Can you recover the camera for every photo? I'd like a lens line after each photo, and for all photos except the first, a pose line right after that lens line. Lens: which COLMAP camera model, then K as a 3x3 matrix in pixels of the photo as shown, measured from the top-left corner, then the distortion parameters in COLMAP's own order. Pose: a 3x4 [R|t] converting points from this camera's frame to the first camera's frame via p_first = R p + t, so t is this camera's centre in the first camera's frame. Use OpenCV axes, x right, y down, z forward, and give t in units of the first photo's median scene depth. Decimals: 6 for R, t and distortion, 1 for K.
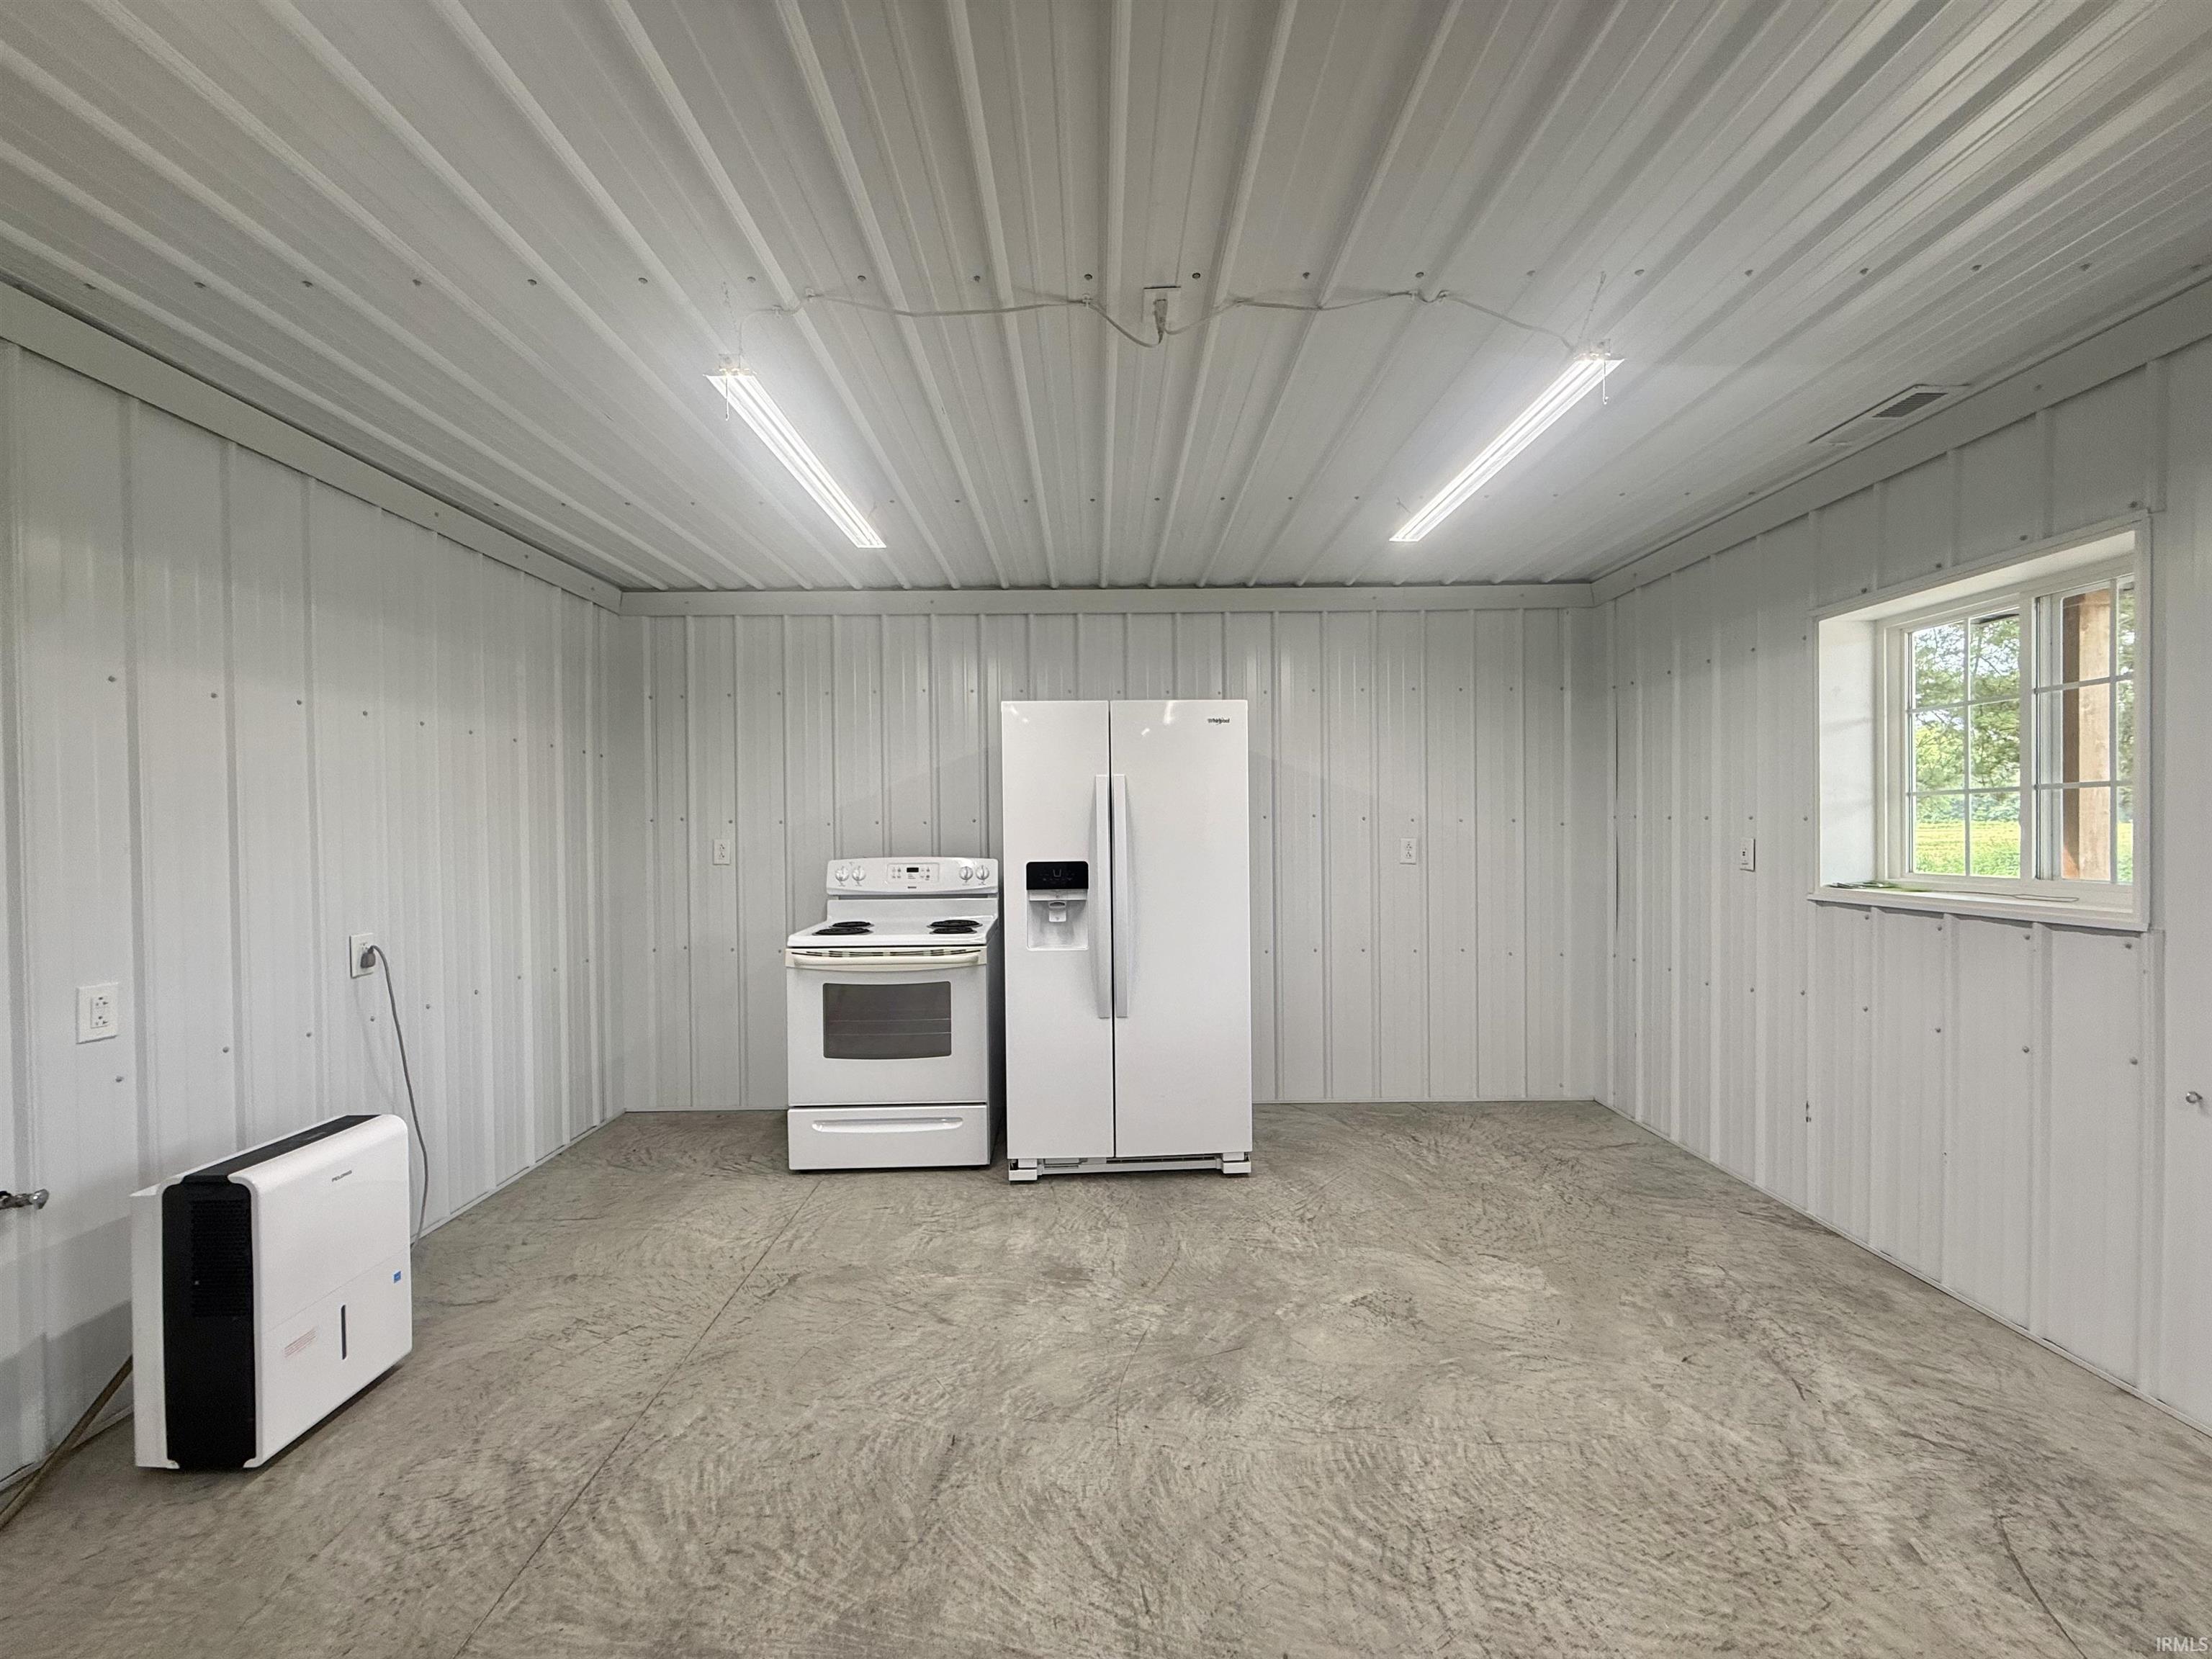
lens RADIAL K [[880.1, 0, 1098.9], [0, 880.1, 834.8], [0, 0, 1]] dist [0.000796, 0.000092]
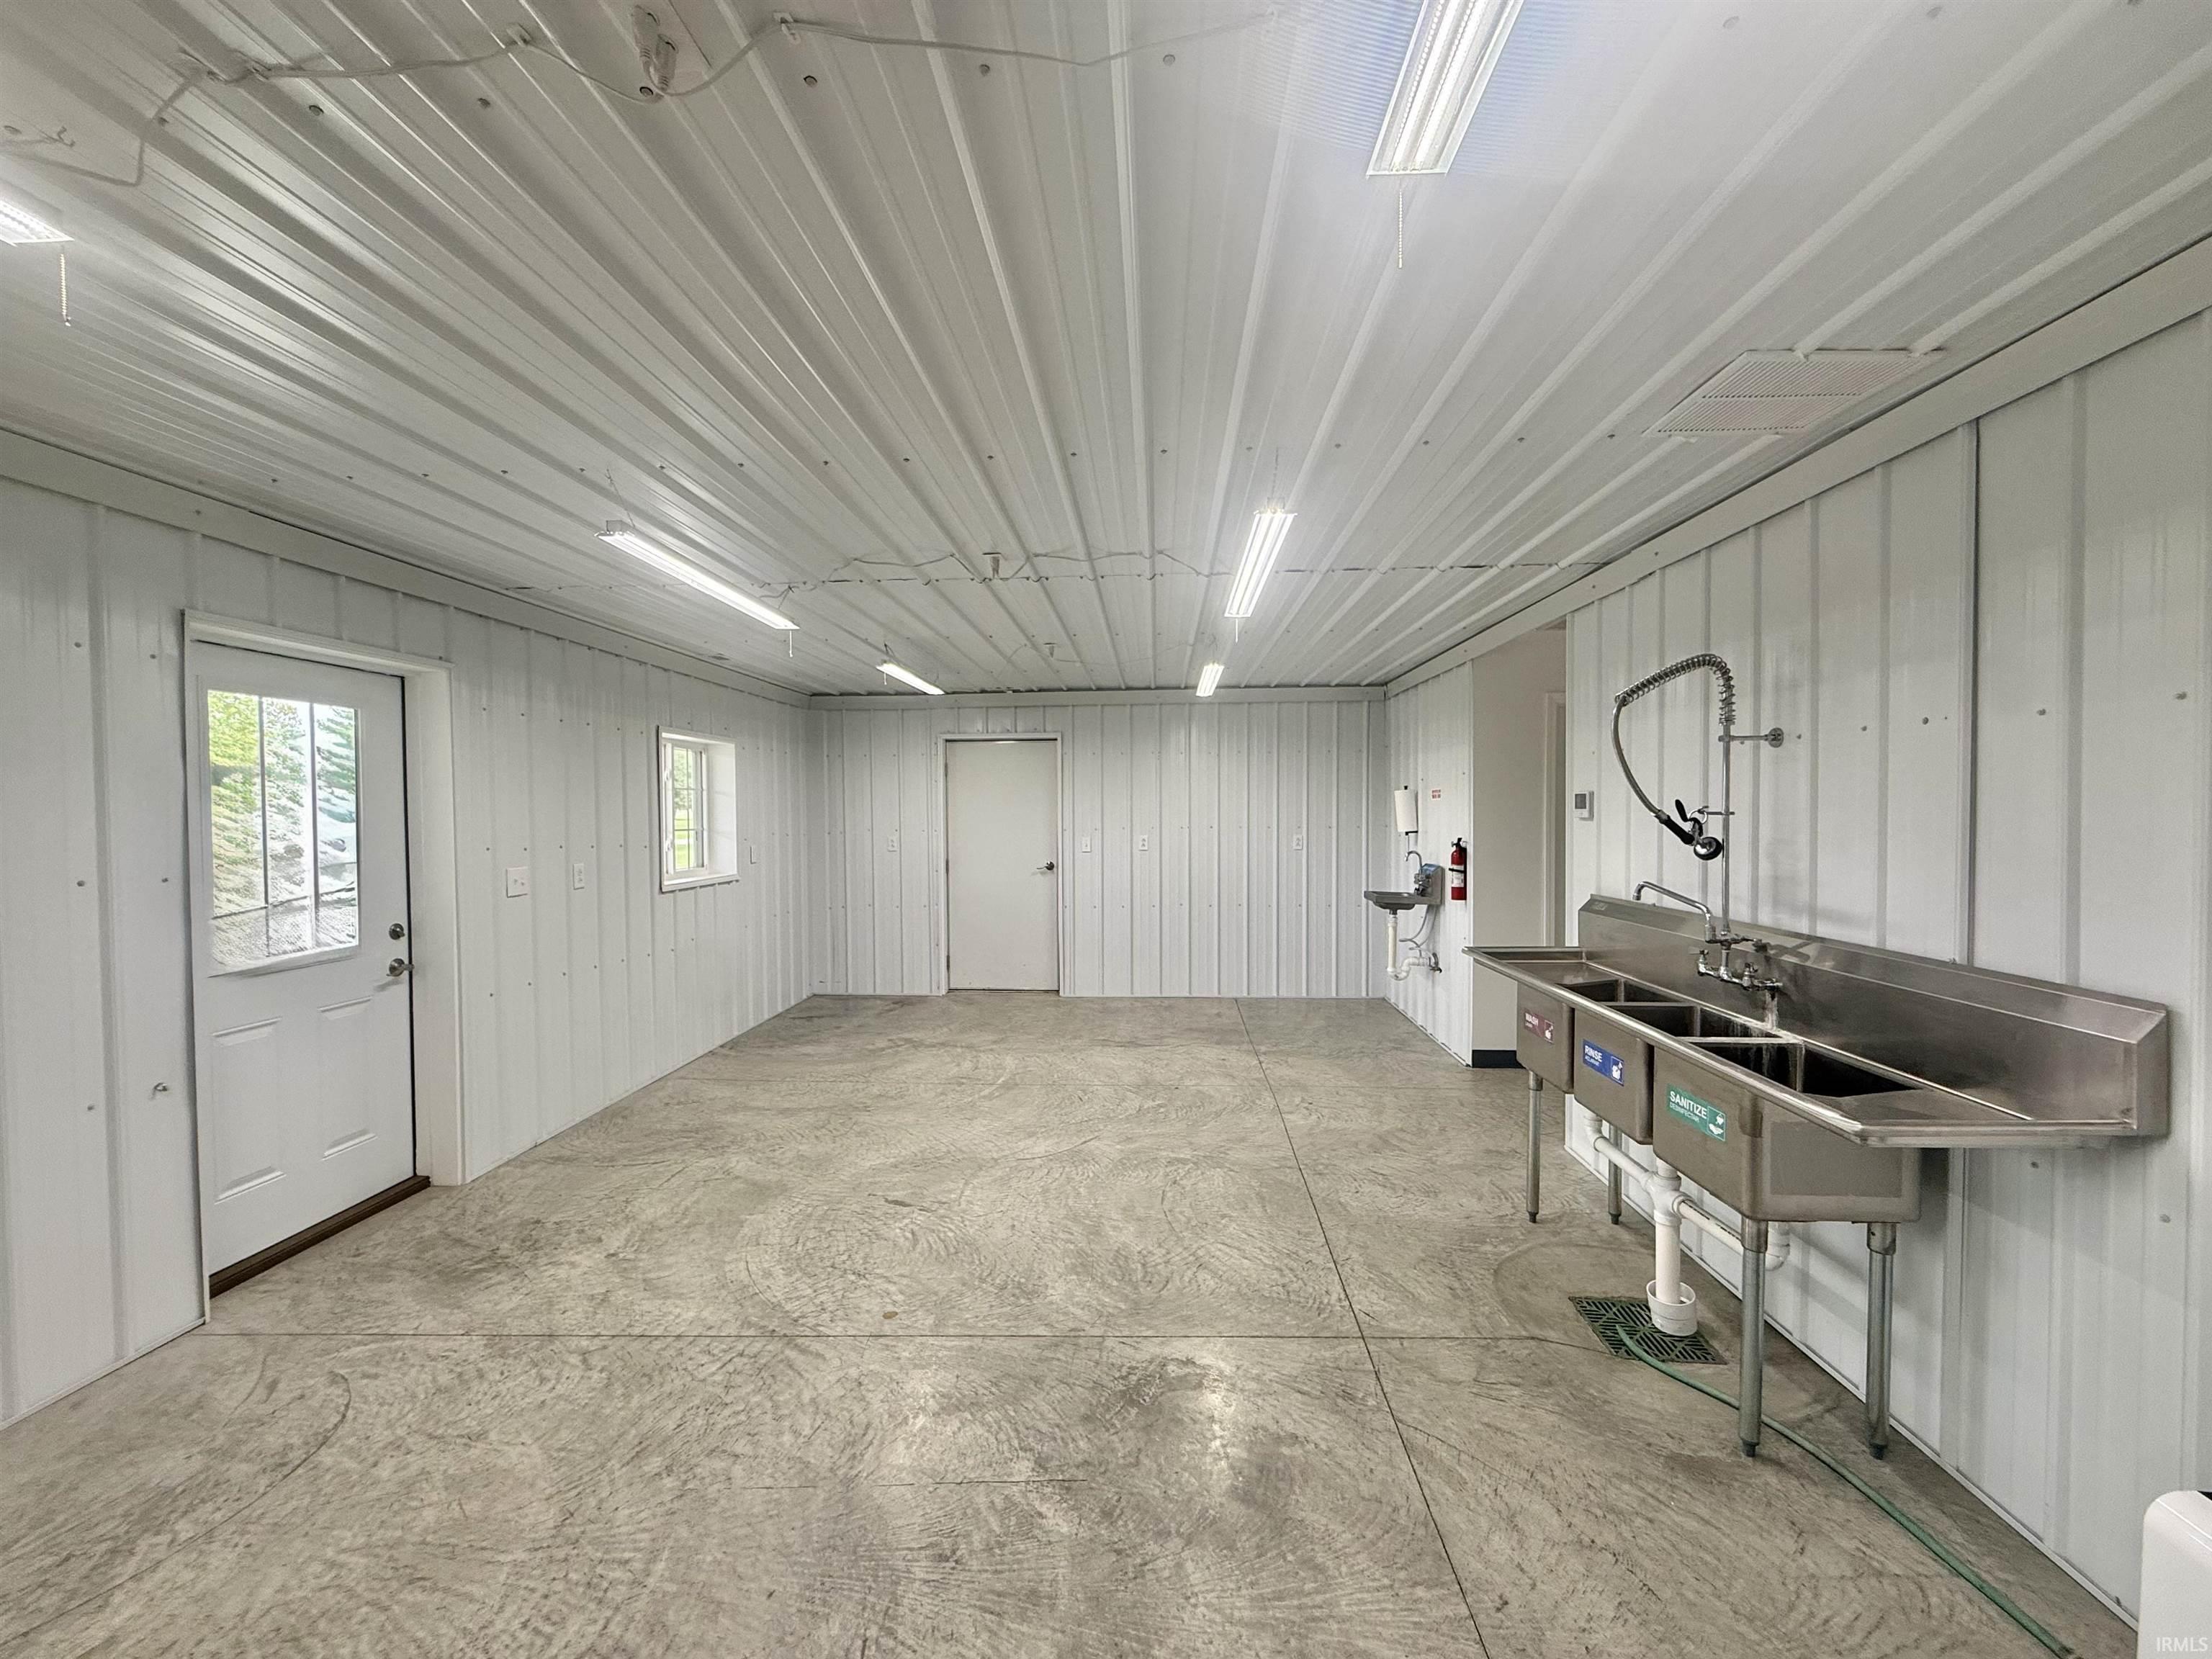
lens RADIAL K [[880.1, 0, 1097.8], [0, 880.1, 826.6], [0, 0, 1]] dist [0.000796, 0.000092]
pose [[-0.997575, 0.013569, 0.068260, -0.178486], [0.015337, 0.999558, 0.025449, -0.077788], [-0.067884, 0.026434, -0.997343, 1.148585]]
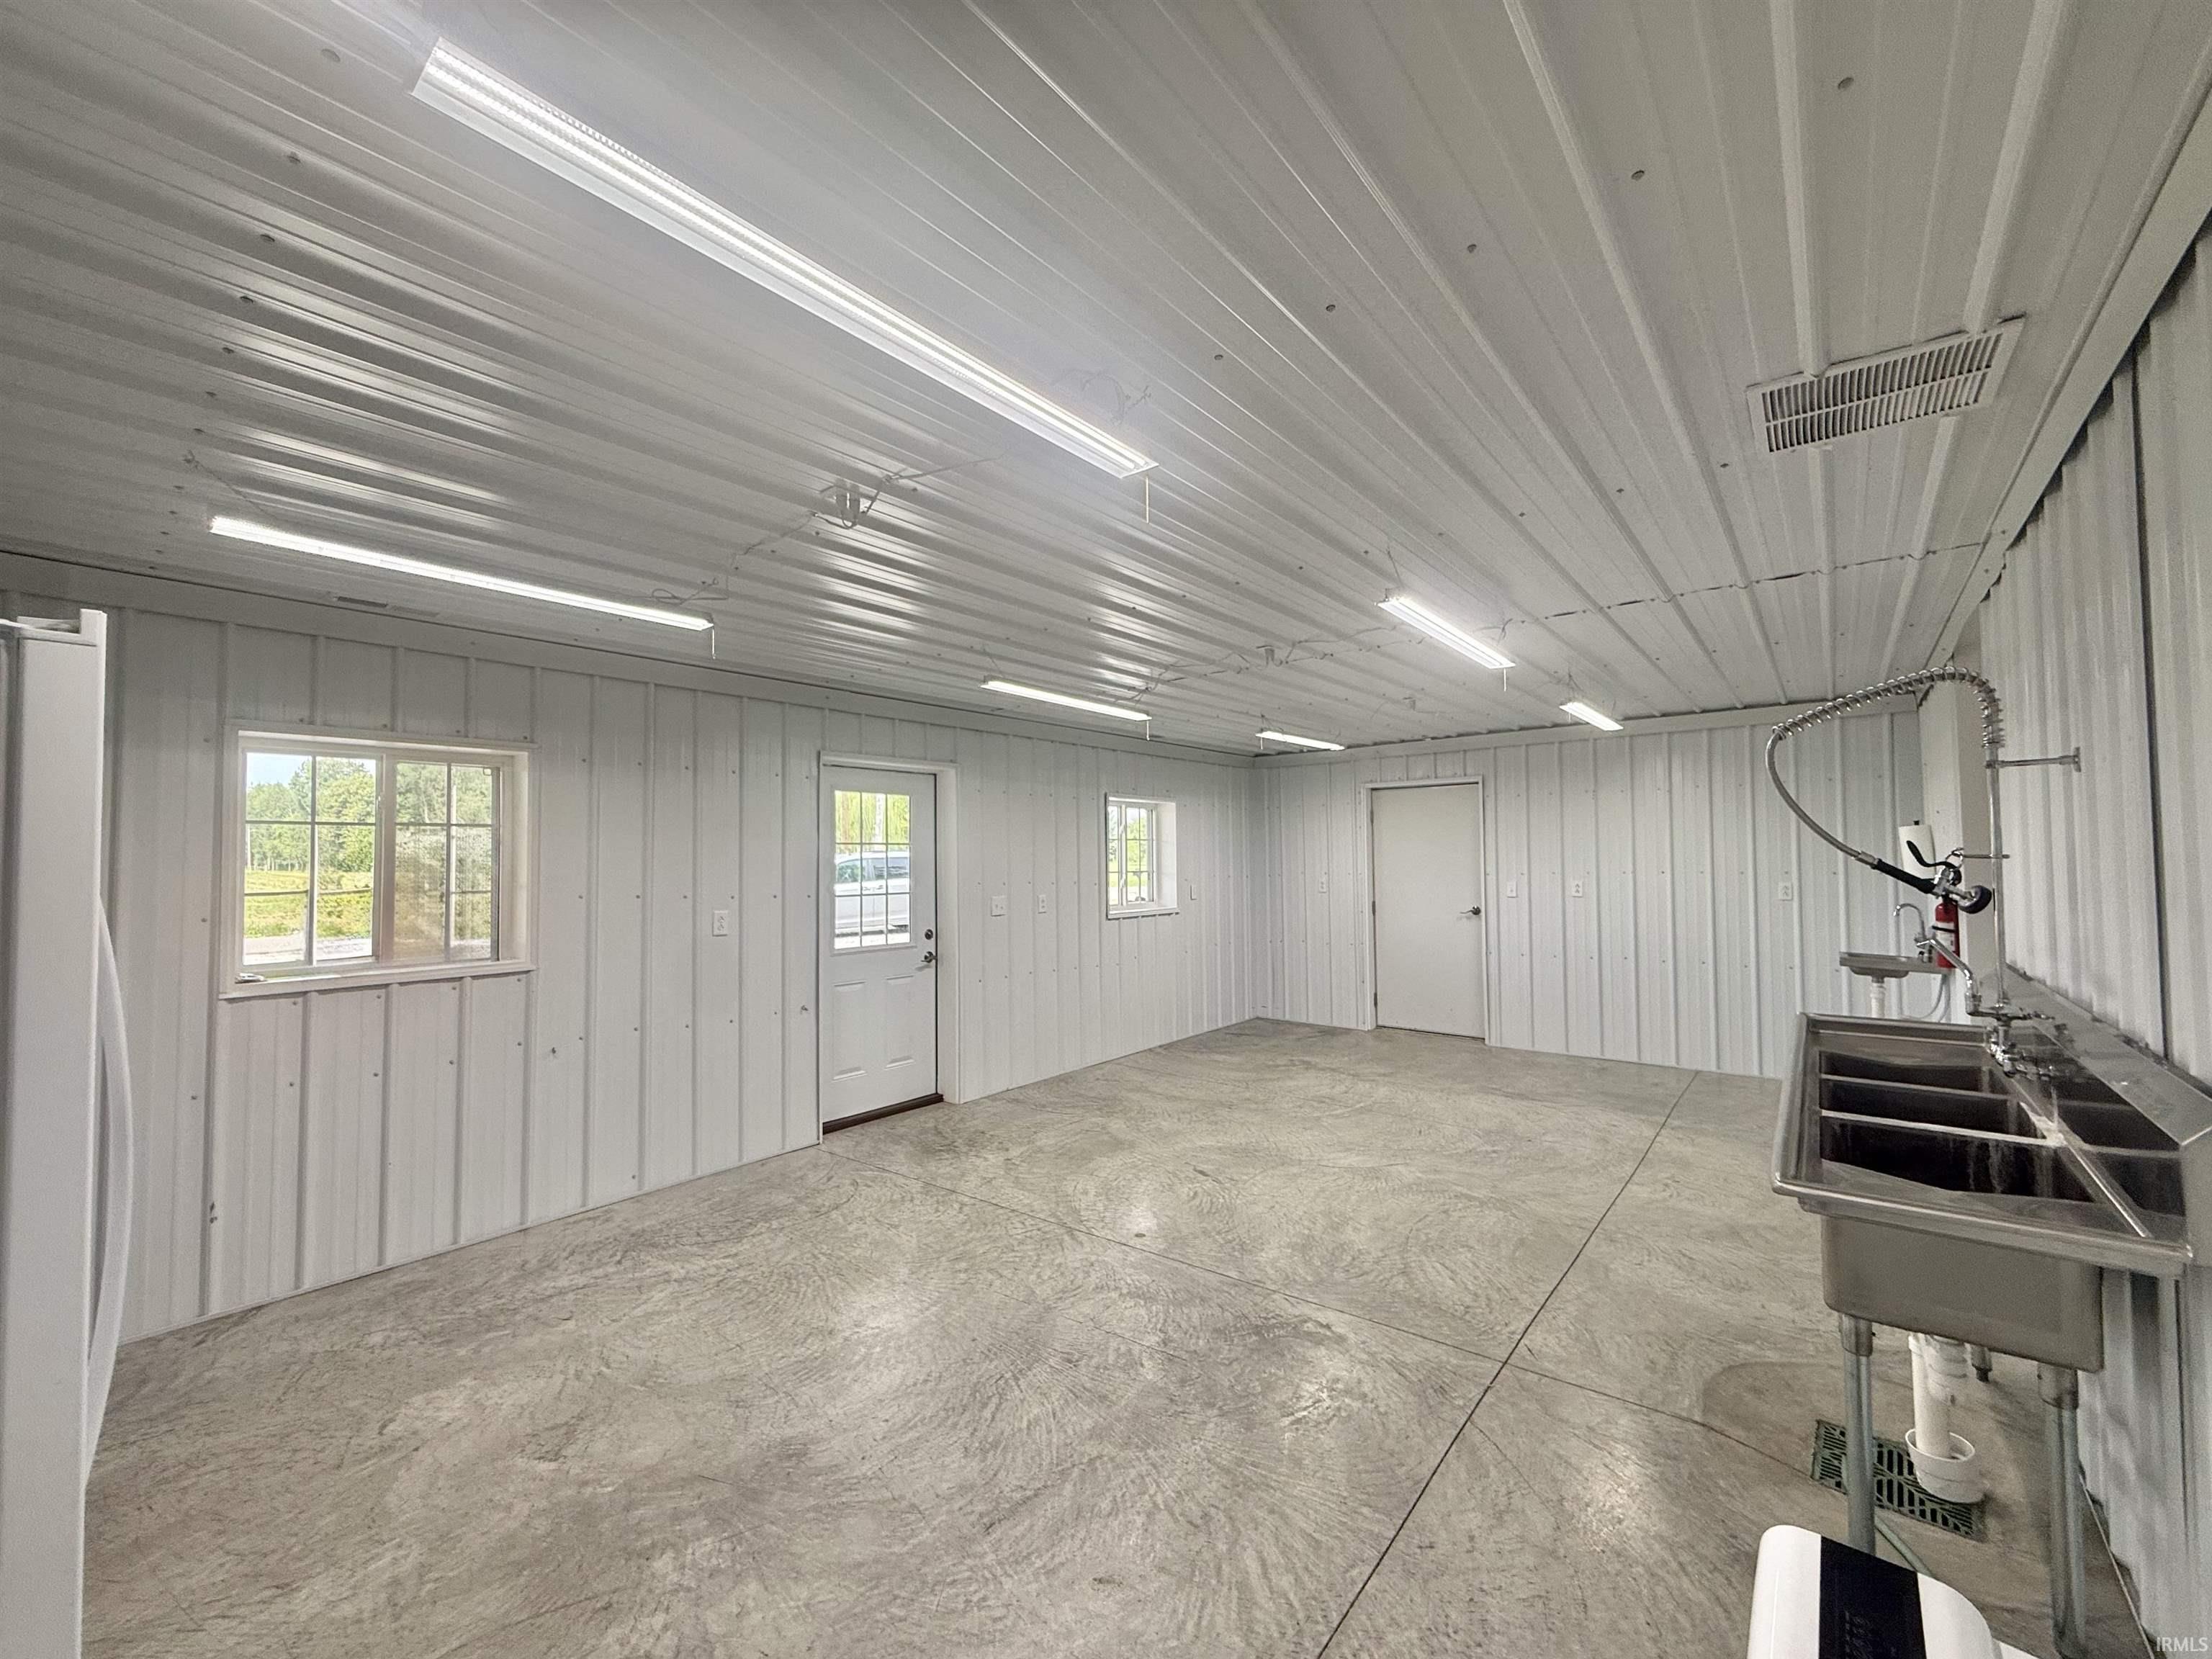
lens RADIAL K [[880.1, 0, 1098.2], [0, 880.1, 829.7], [0, 0, 1]] dist [0.000796, 0.000092]
pose [[-0.765937, 0.038676, 0.641751, -0.701144], [0.022777, 0.999195, -0.033034, -0.073312], [-0.642512, -0.010684, -0.766201, 1.252833]]
